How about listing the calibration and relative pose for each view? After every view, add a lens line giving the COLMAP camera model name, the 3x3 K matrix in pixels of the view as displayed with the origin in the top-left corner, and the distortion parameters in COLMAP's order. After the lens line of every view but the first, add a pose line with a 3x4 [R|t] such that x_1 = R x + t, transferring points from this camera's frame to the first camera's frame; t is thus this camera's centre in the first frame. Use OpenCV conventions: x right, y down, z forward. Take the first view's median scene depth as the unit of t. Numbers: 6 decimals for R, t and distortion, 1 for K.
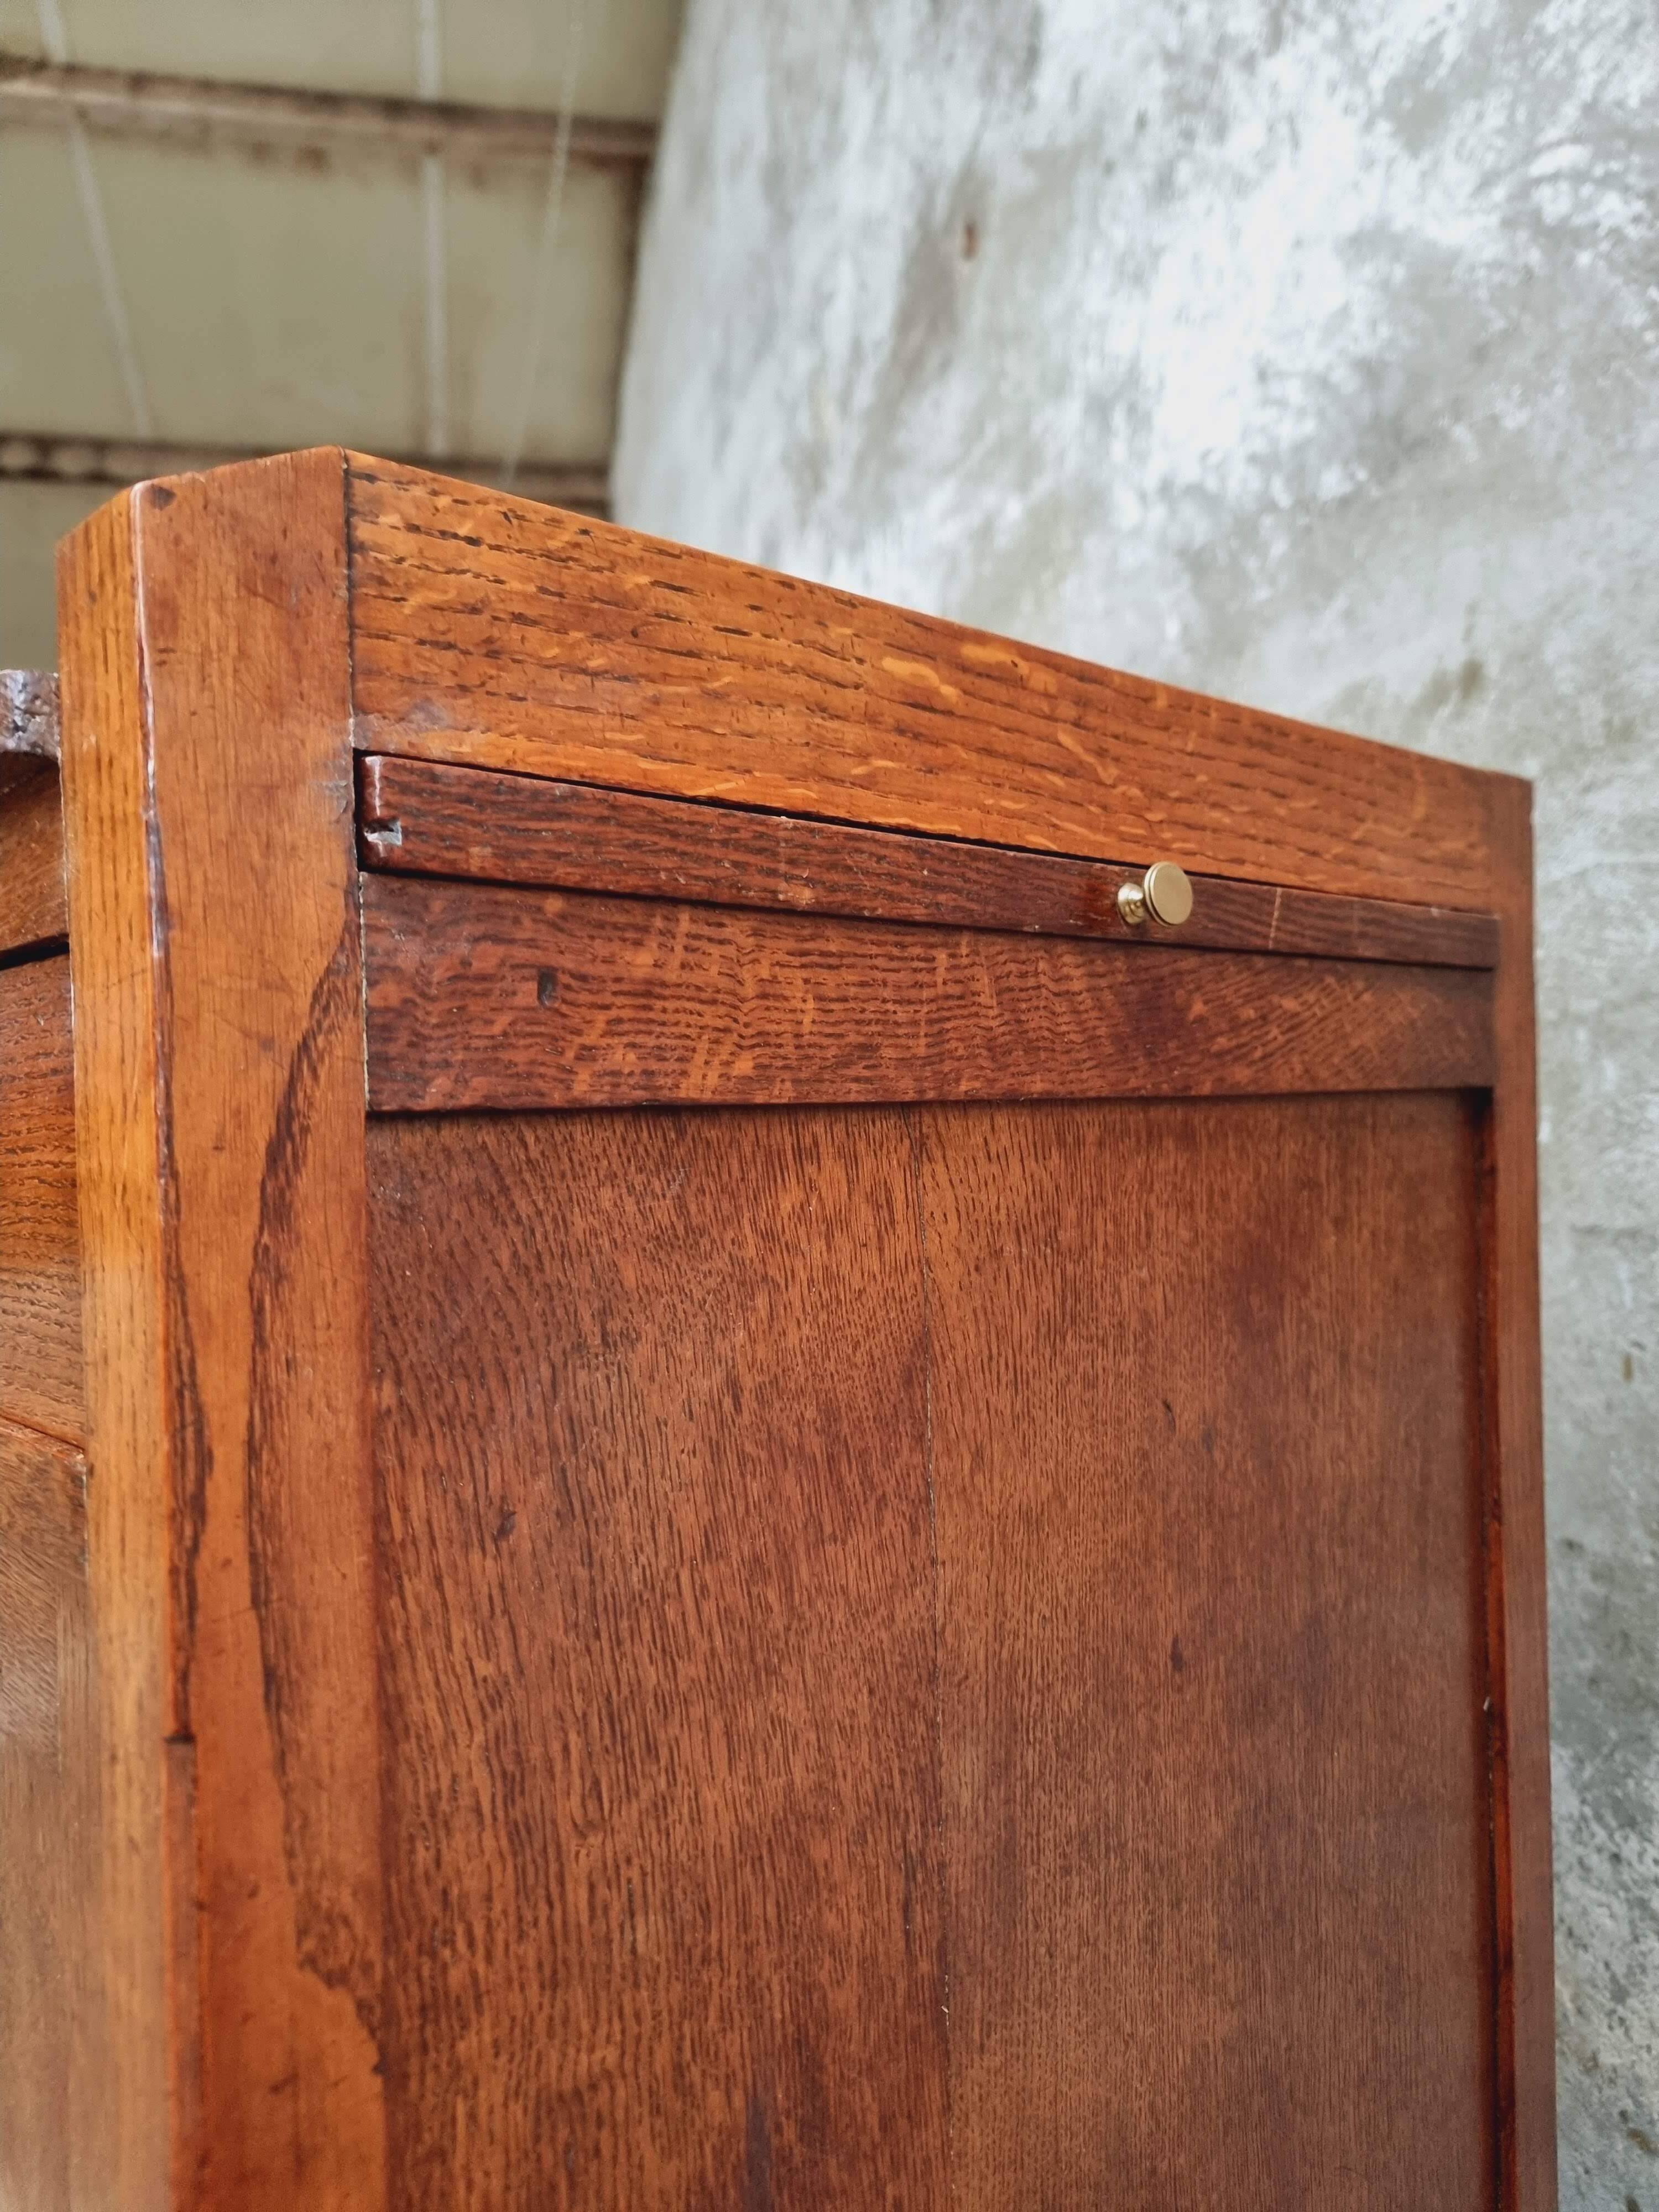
lens RADIAL K [[1619.7, 0, 726.1], [0, 1619.7, 1088.6], [0, 0, 1]] dist [0.060084, -0.057454]
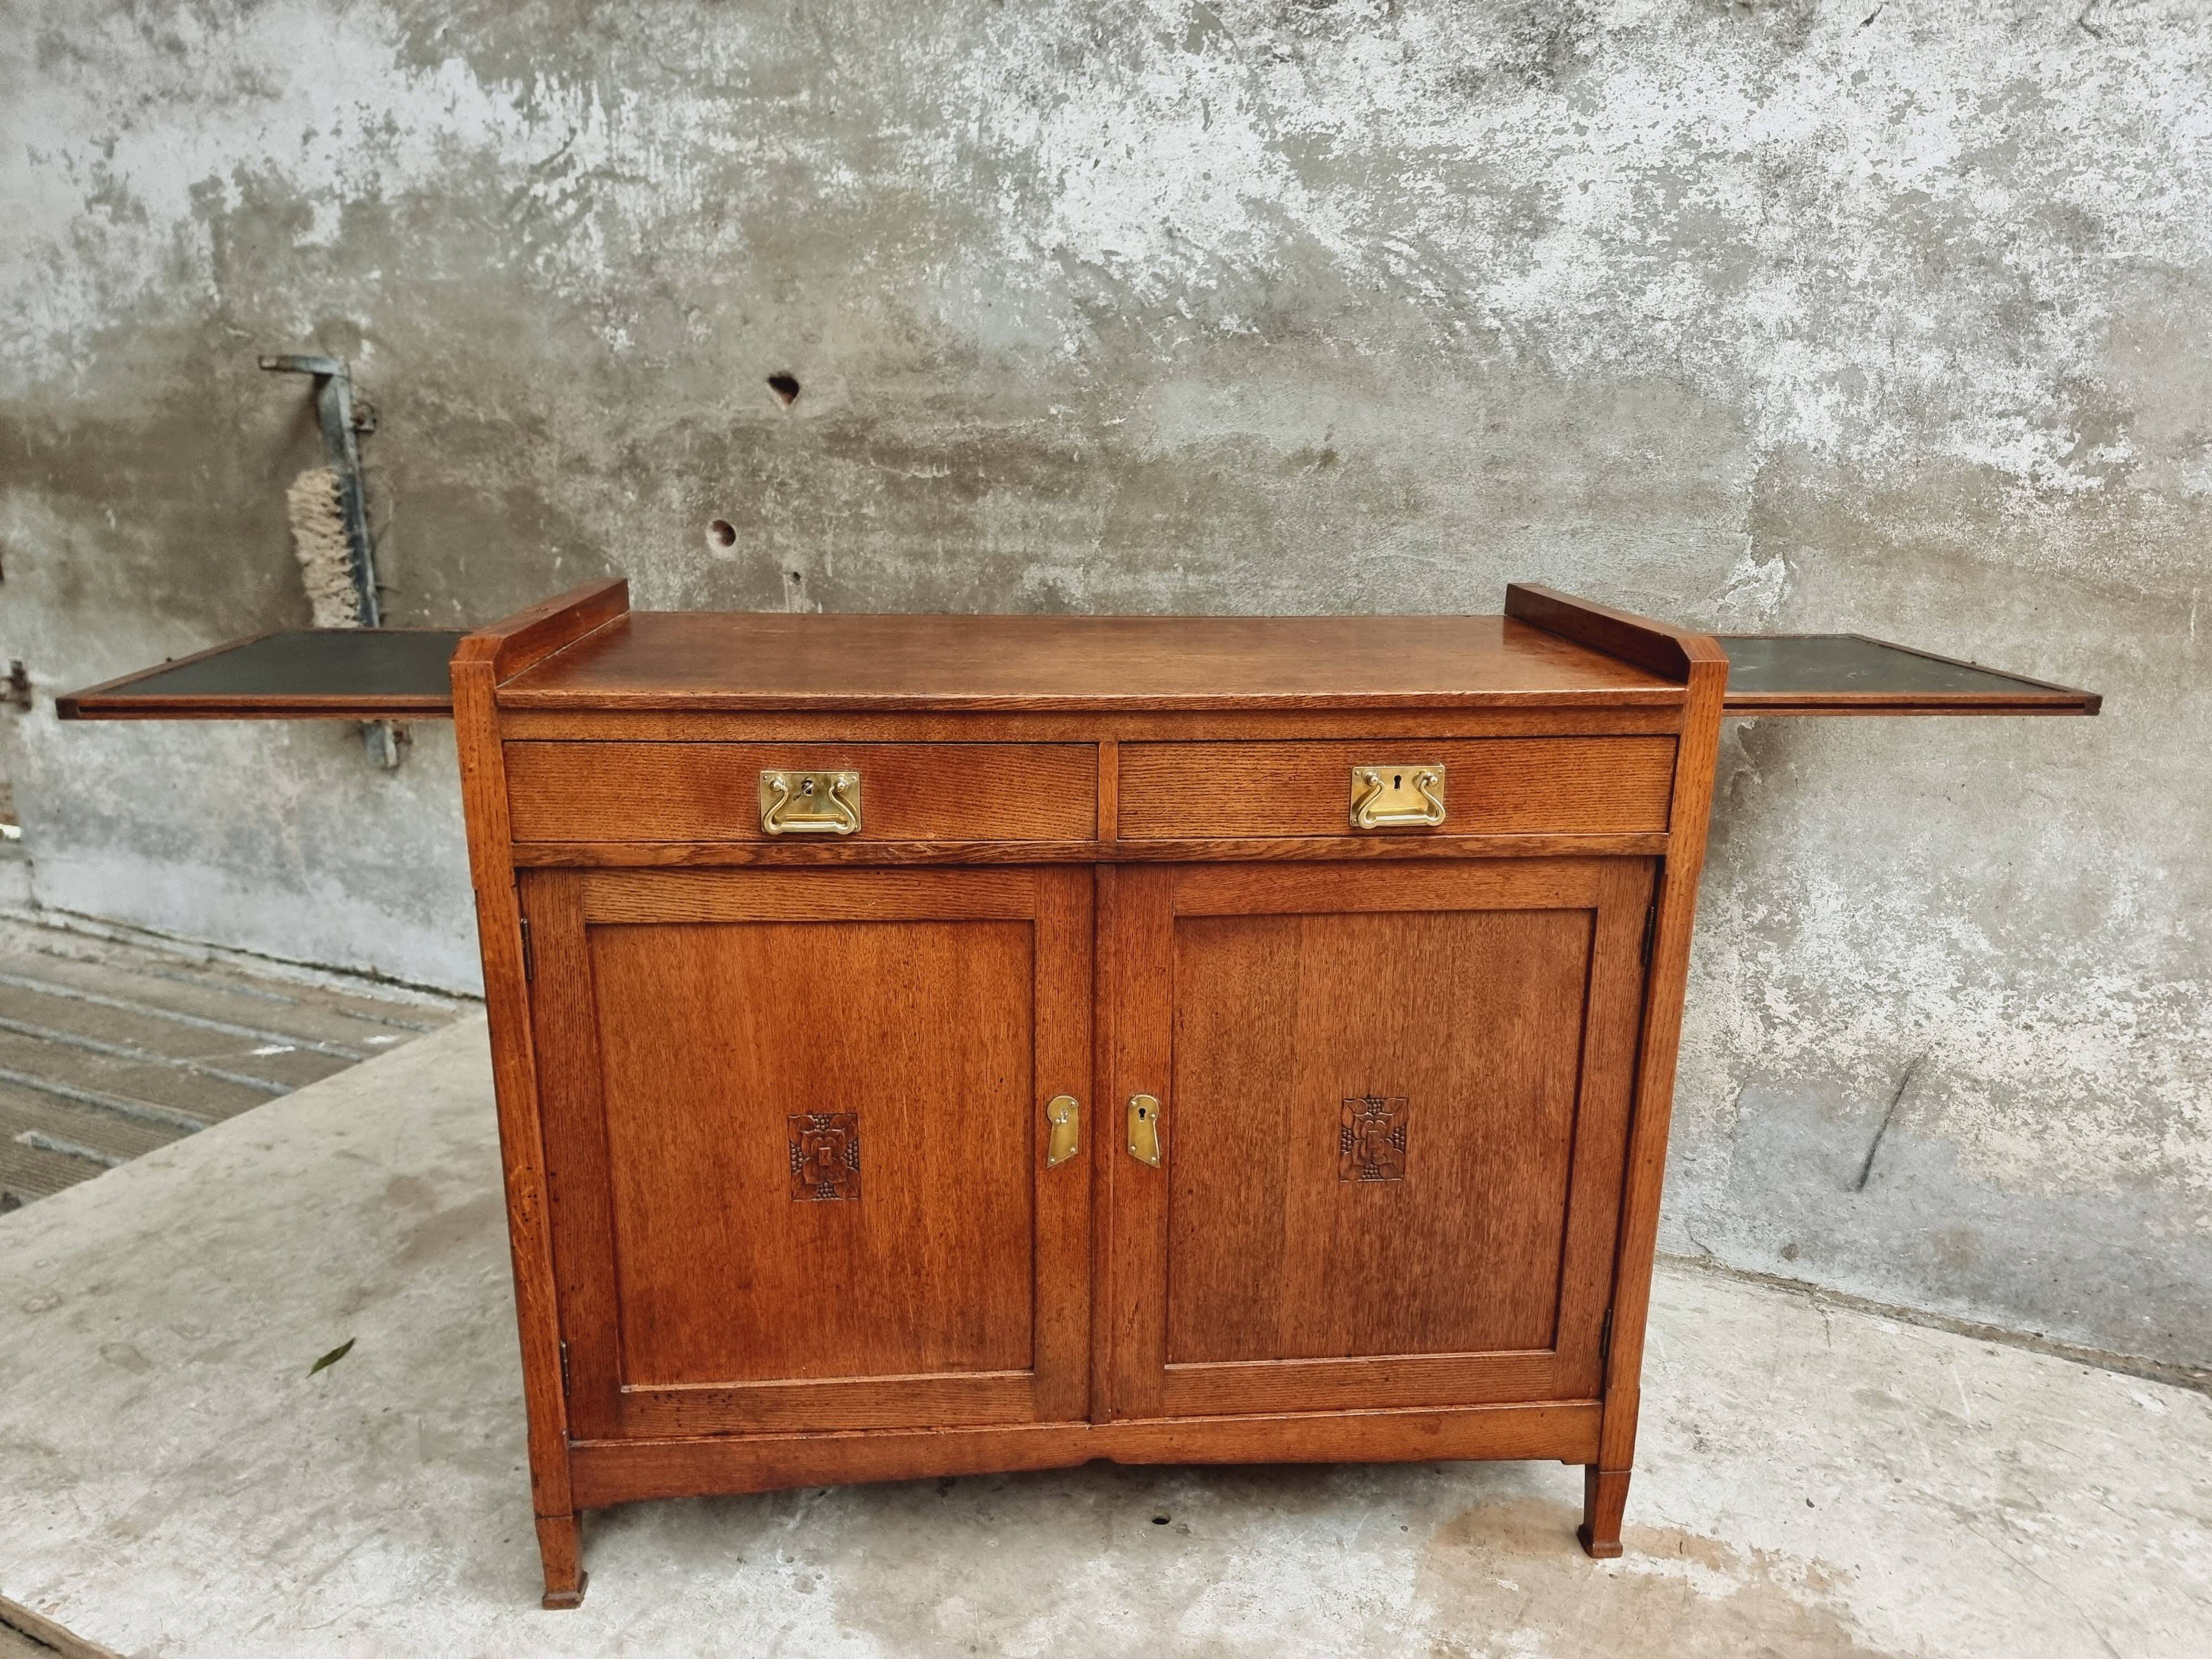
lens RADIAL K [[1549.0, 0, 1101.0], [0, 1549.0, 848.2], [0, 0, 1]] dist [0.065448, -0.064108]
pose [[0.577363, -0.194399, 0.793007, -1.373972], [-0.033681, 0.964745, 0.261021, -0.246729], [-0.815792, -0.177413, 0.550461, -0.031771]]
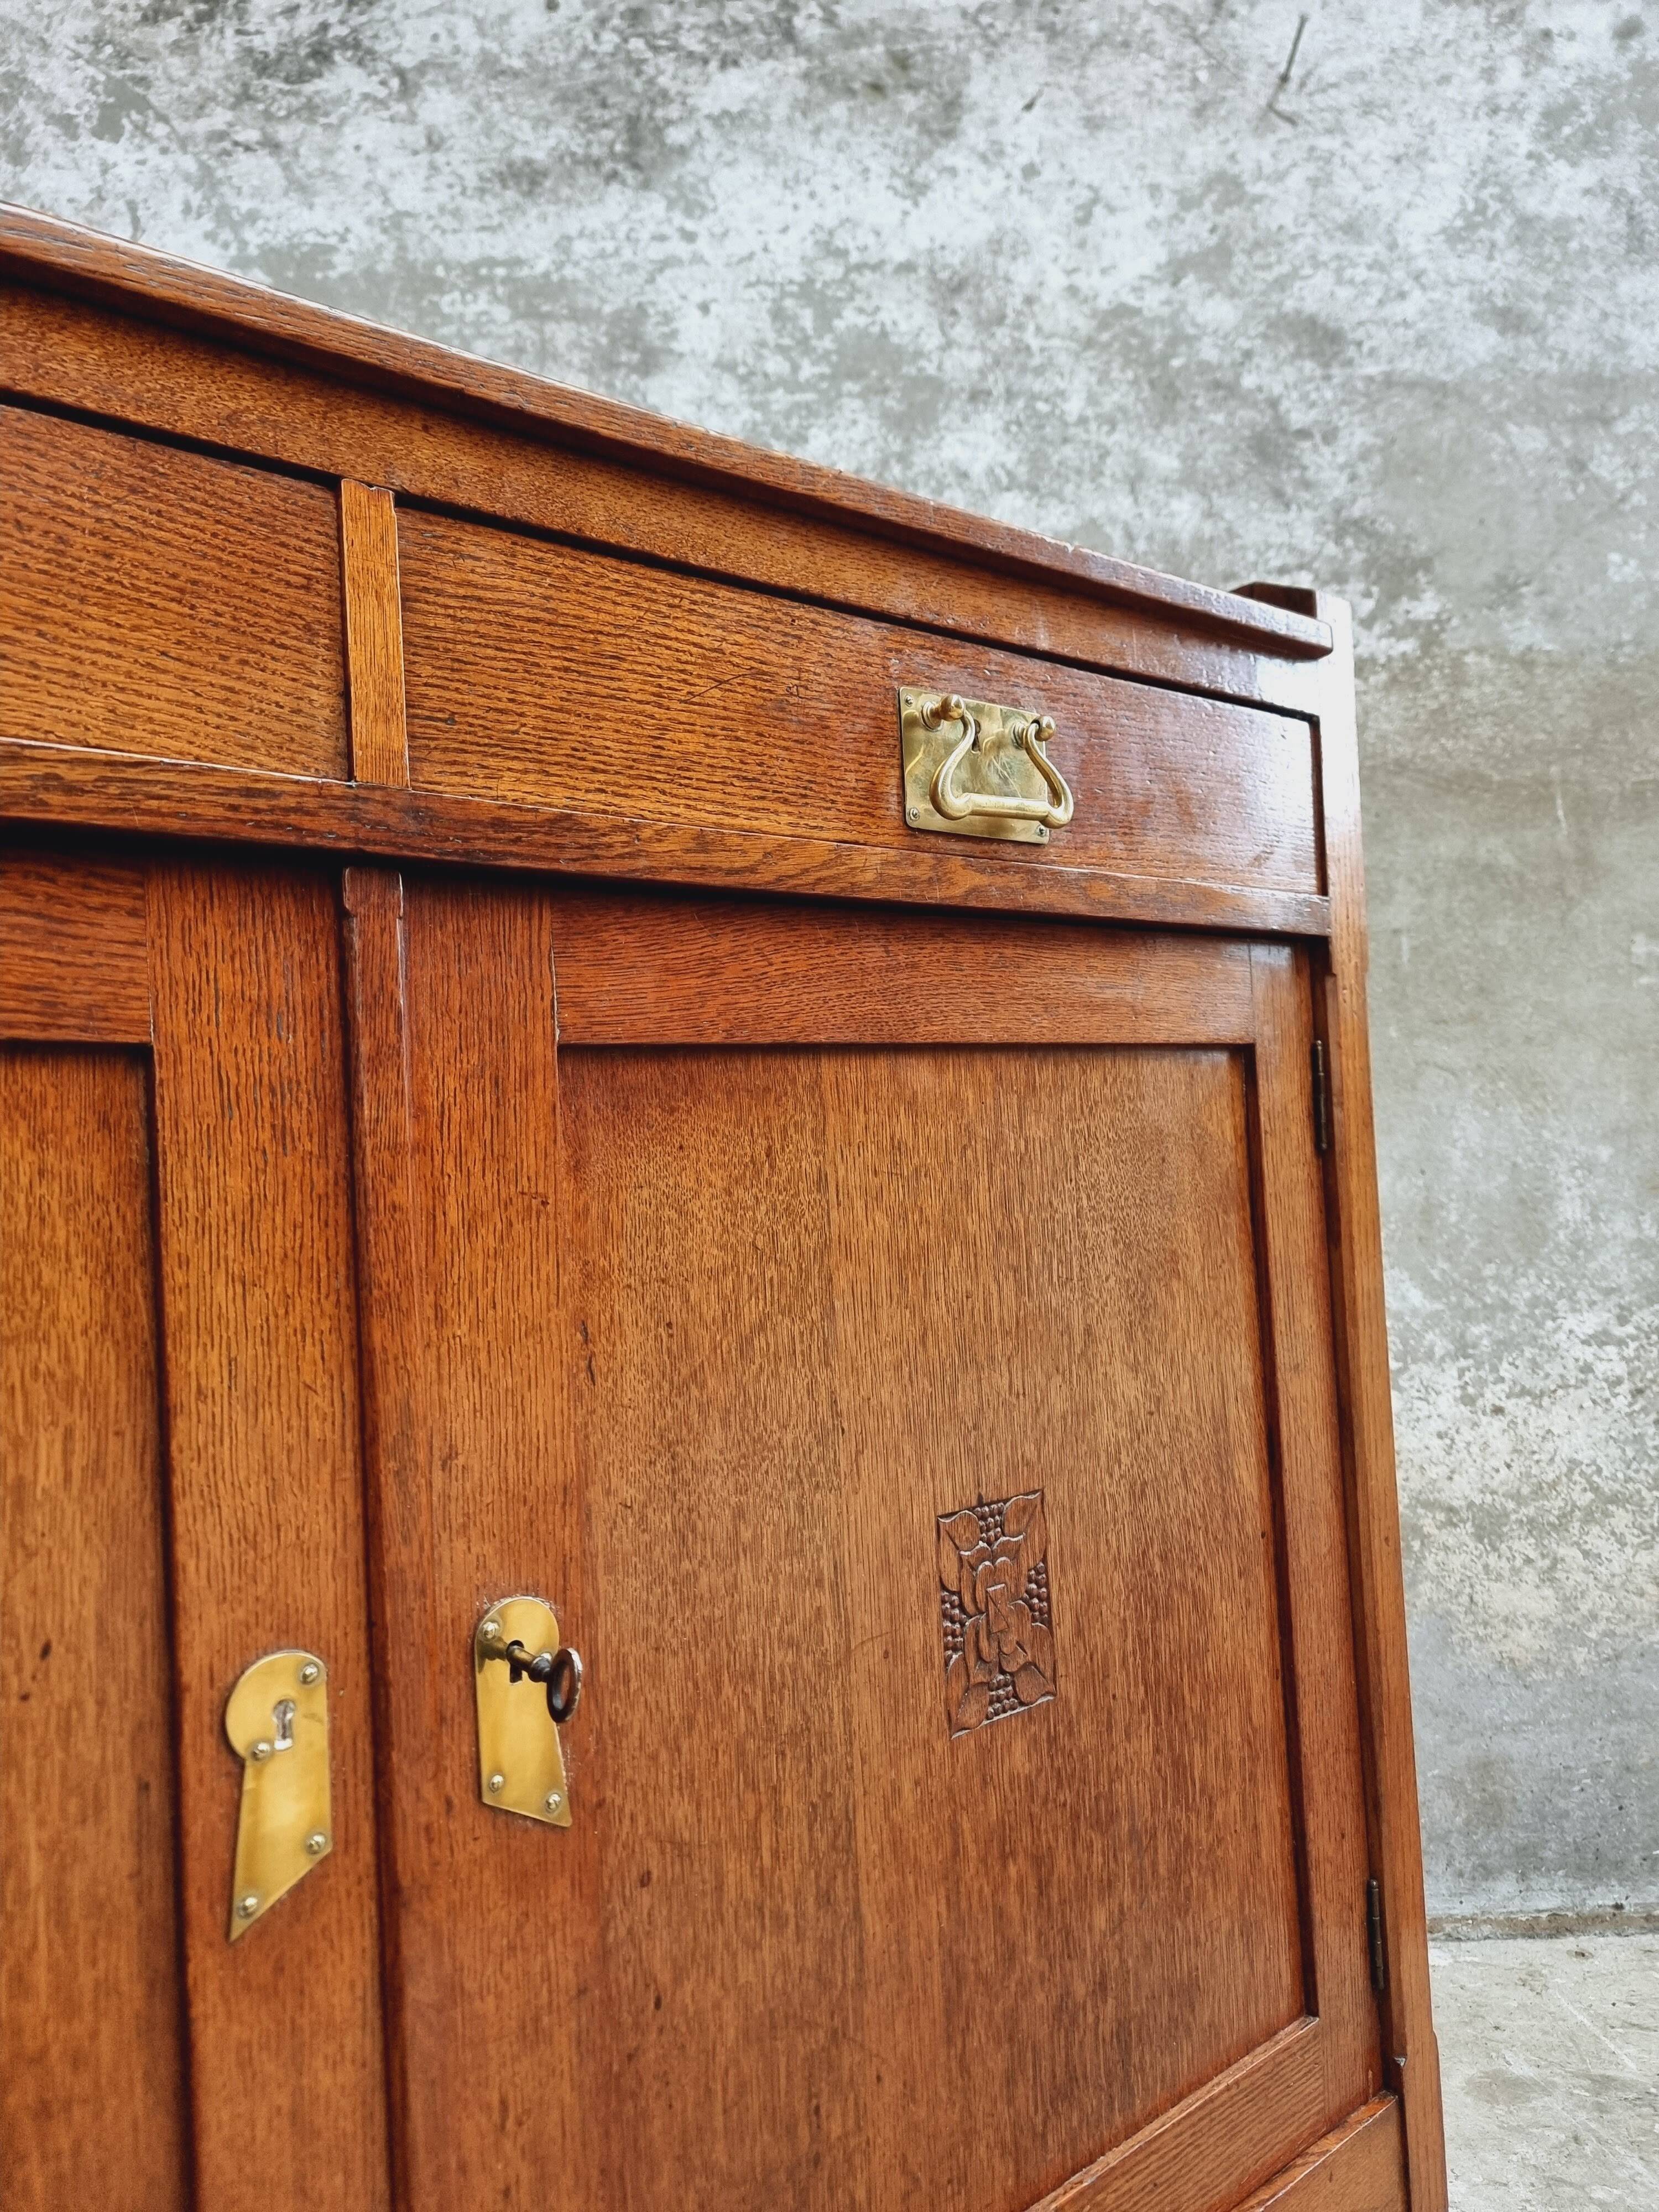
lens RADIAL K [[1549.0, 0, 803.8], [0, 1549.0, 1118.1], [0, 0, 1]] dist [0.065448, -0.064108]
pose [[0.213353, 0.041655, 0.976087, -0.716062], [0.034596, 0.998142, -0.050158, 0.184175], [-0.976362, 0.044470, 0.211516, 0.304811]]
